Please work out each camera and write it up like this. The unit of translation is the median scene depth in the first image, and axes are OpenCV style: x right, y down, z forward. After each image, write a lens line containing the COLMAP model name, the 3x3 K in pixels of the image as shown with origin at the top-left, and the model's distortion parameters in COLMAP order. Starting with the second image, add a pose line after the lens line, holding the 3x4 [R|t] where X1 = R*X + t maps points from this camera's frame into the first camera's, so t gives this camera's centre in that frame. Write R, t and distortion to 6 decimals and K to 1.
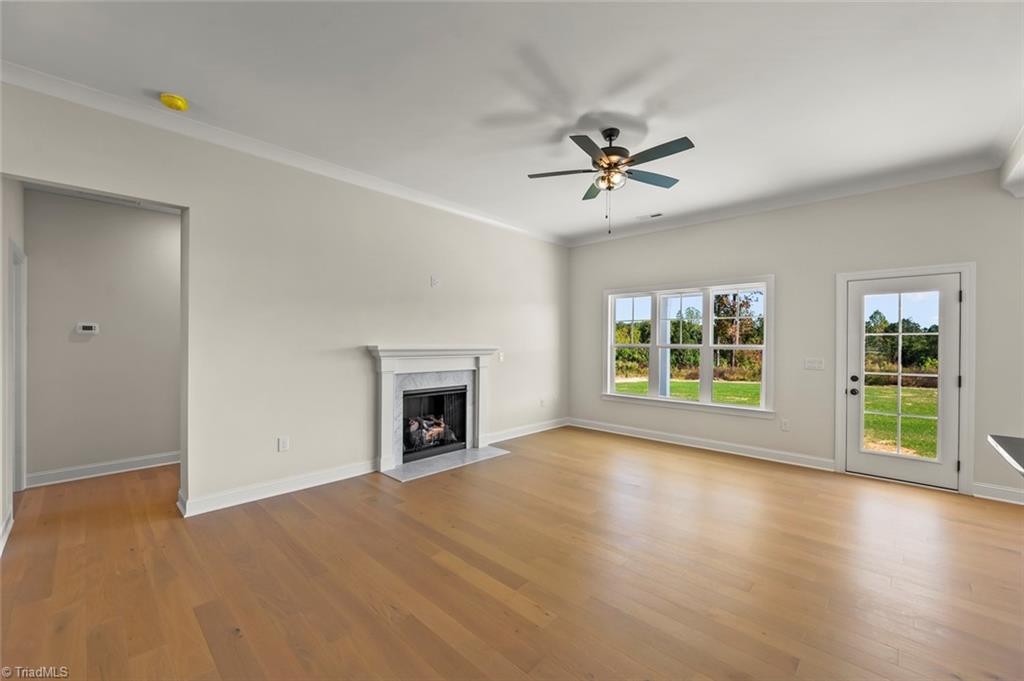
lens RADIAL K [[410.1, 0, 513.6], [0, 410.1, 344.3], [0, 0, 1]] dist [-0.001683, 0.000117]
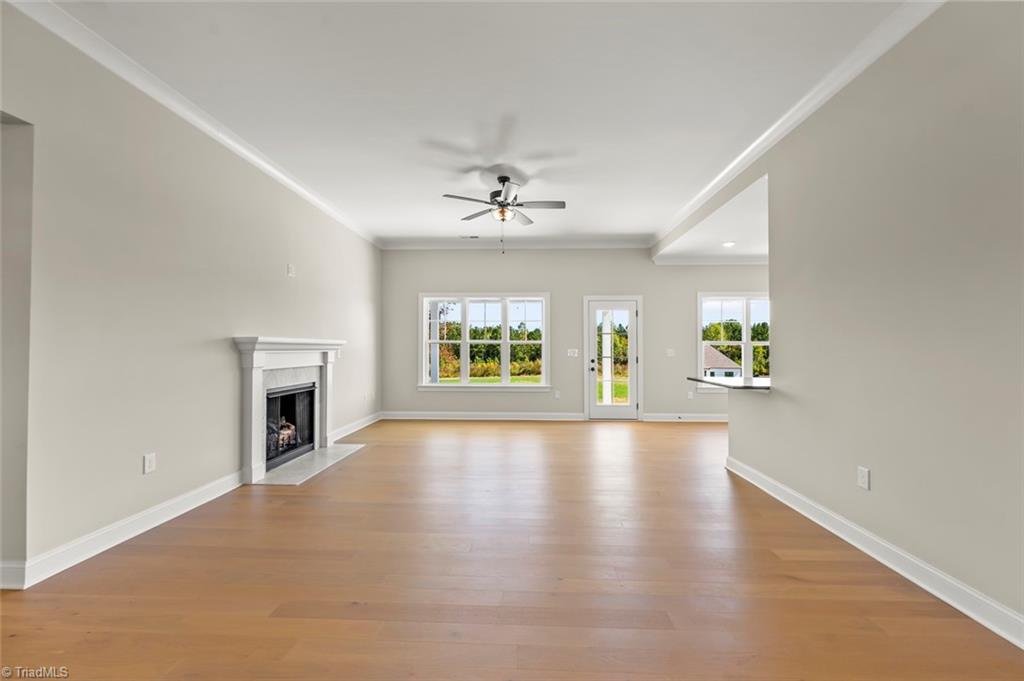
lens RADIAL K [[410.1, 0, 516.4], [0, 410.1, 340.8], [0, 0, 1]] dist [-0.001683, 0.000117]
pose [[0.749975, 0.005761, 0.661442, -0.419180], [0.006037, 0.999861, -0.015554, 0.023935], [-0.661439, 0.015659, 0.749835, -0.017308]]
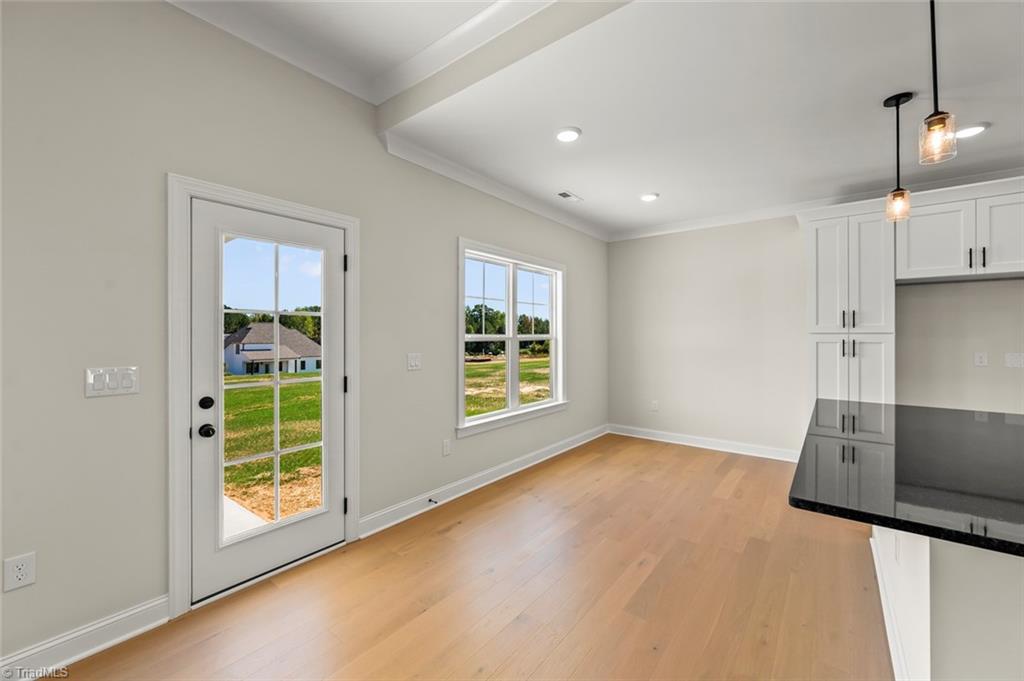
lens RADIAL K [[410.1, 0, 513.2], [0, 410.1, 335.9], [0, 0, 1]] dist [-0.001683, 0.000117]
pose [[-0.087234, -0.007518, 0.996159, 0.286367], [0.002871, 0.999965, 0.007798, 0.001648], [-0.996184, 0.003540, -0.087209, 0.608548]]
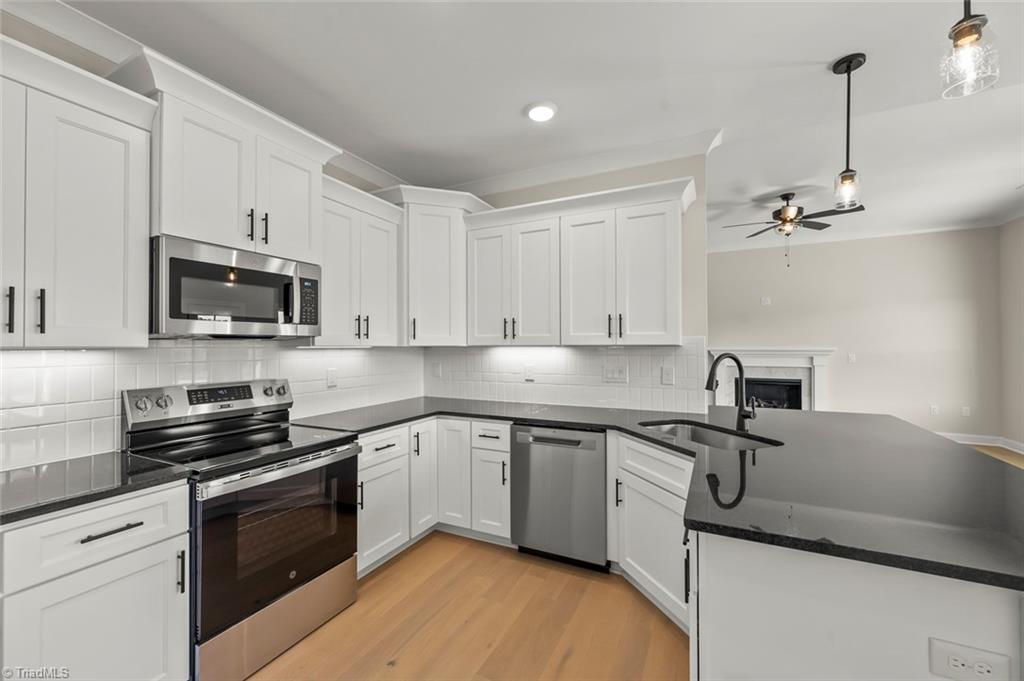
lens RADIAL K [[410.1, 0, 515.9], [0, 410.1, 341.5], [0, 0, 1]] dist [-0.001683, 0.000117]
pose [[0.289399, -0.014004, -0.957106, 0.883418], [-0.001020, 0.999888, -0.014938, 0.005076], [0.957208, 0.005300, 0.289352, -0.200651]]
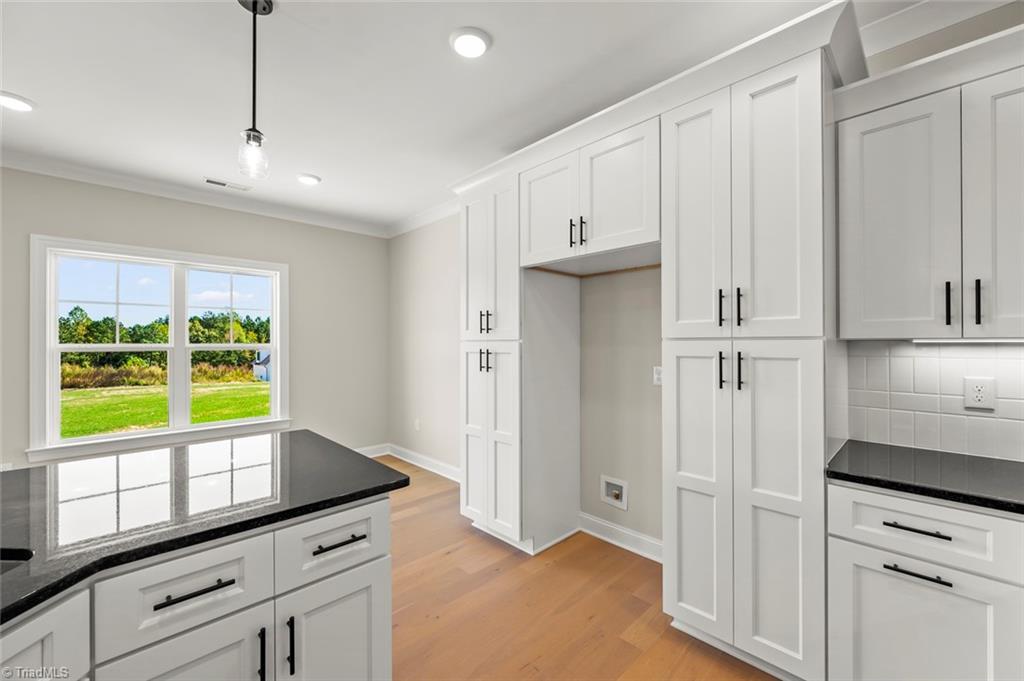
lens RADIAL K [[410.1, 0, 516.7], [0, 410.1, 340.6], [0, 0, 1]] dist [-0.001683, 0.000117]
pose [[0.038445, -0.000867, 0.999260, 0.408397], [0.007665, 0.999970, 0.000572, 0.004718], [-0.999231, 0.007637, 0.038450, -0.133972]]
